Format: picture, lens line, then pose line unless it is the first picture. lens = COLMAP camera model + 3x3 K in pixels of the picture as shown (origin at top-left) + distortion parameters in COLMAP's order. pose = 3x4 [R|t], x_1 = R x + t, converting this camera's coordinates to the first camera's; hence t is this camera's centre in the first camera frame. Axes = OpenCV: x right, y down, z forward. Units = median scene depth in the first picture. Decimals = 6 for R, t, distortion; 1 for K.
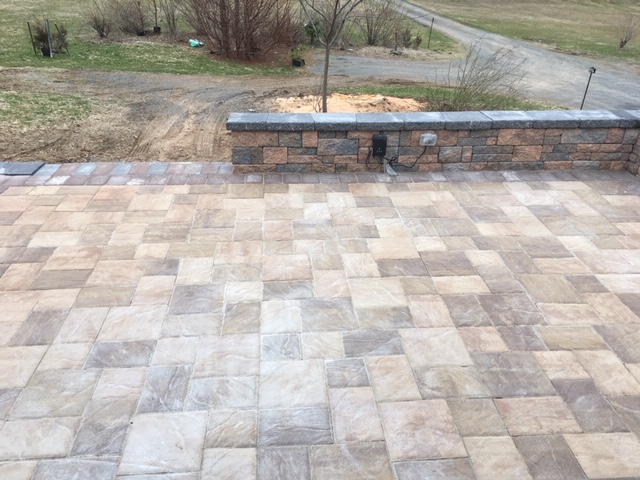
lens RADIAL K [[541.6, 0, 320.0], [0, 541.6, 240.0], [0, 0, 1]] dist [0.075880, -0.091493]
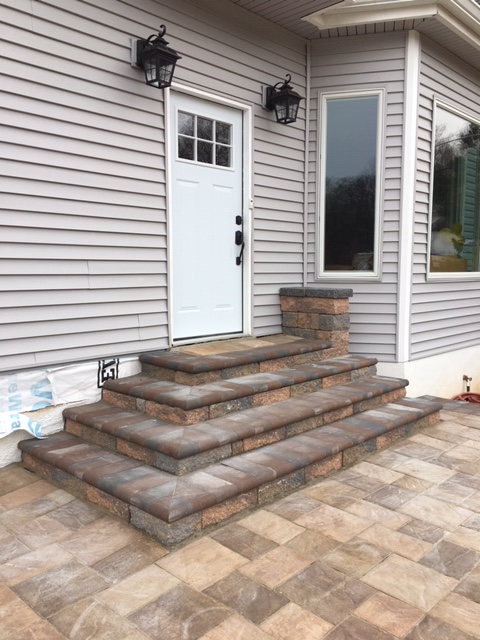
lens RADIAL K [[541.6, 0, 238.5], [0, 541.6, 319.3], [0, 0, 1]] dist [0.075880, -0.091493]
pose [[-0.747528, 0.045035, -0.662702, 0.720554], [-0.327517, 0.842993, 0.426725, -0.319334], [0.577871, 0.536035, -0.615411, 0.869536]]
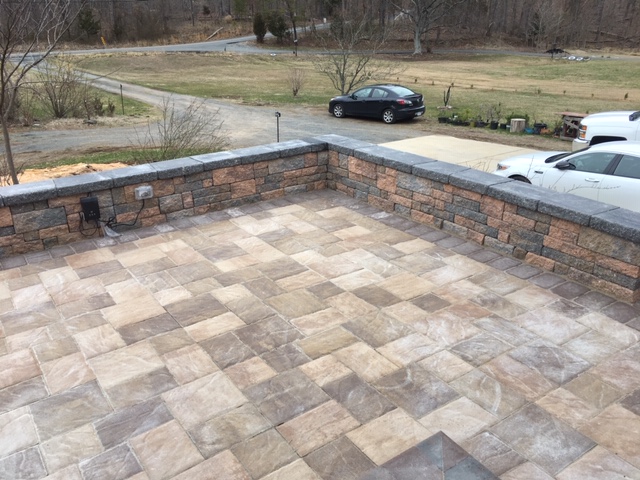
lens RADIAL K [[541.6, 0, 323.3], [0, 541.6, 236.6], [0, 0, 1]] dist [0.075880, -0.091493]
pose [[0.858227, -0.223957, 0.461833, 0.013854], [0.272929, 0.961156, -0.041092, 0.020357], [-0.434691, 0.161314, 0.886014, 0.040512]]
